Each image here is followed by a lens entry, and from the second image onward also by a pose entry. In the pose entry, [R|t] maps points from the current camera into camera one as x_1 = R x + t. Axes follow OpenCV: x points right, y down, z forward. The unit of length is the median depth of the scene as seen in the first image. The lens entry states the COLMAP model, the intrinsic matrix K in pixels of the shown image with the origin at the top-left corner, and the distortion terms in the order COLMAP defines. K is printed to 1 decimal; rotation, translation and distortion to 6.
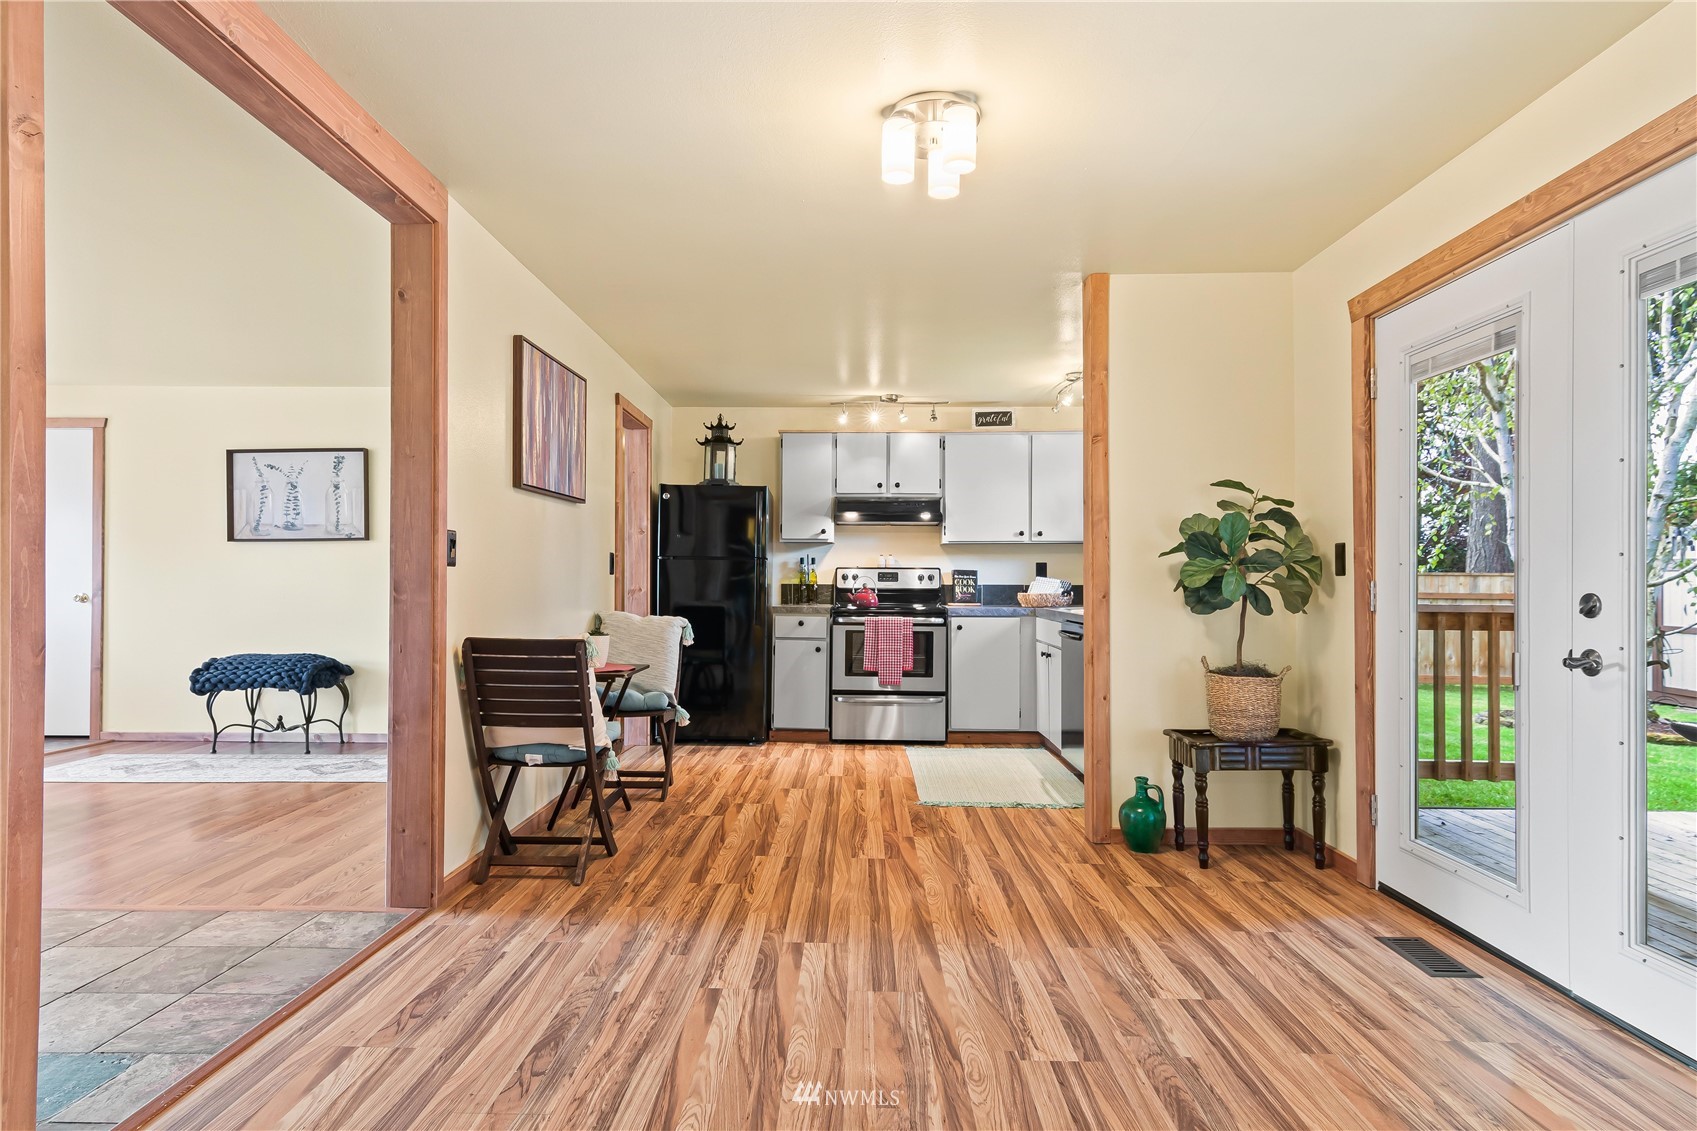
lens RADIAL K [[965.9, 0, 819.8], [0, 965.9, 570.2], [0, 0, 1]] dist [0.015387, 0.001235]
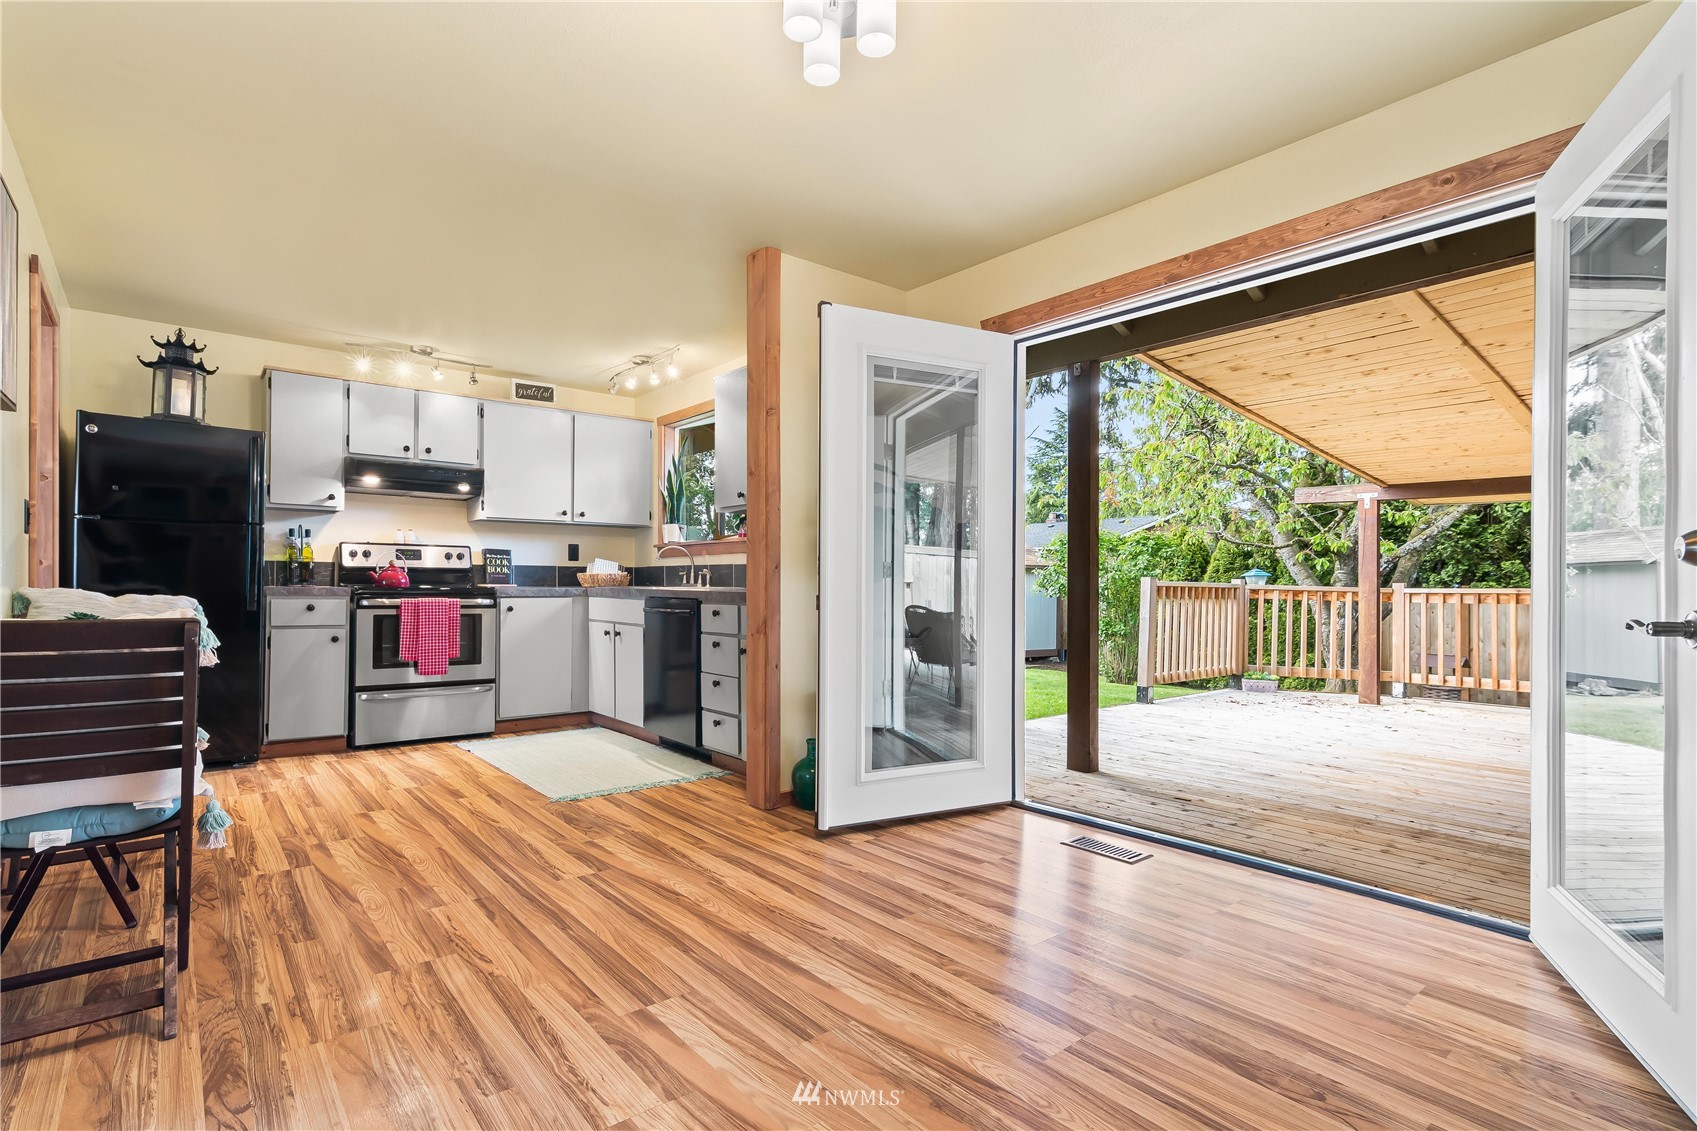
lens RADIAL K [[829.9, 0, 835.1], [0, 829.9, 577.6], [0, 0, 1]] dist [0.002733, 0.001227]
pose [[0.751885, 0.004956, 0.659276, -0.148899], [-0.012133, 0.999906, 0.006320, 0.020213], [-0.659183, -0.012750, 0.751875, 0.189124]]
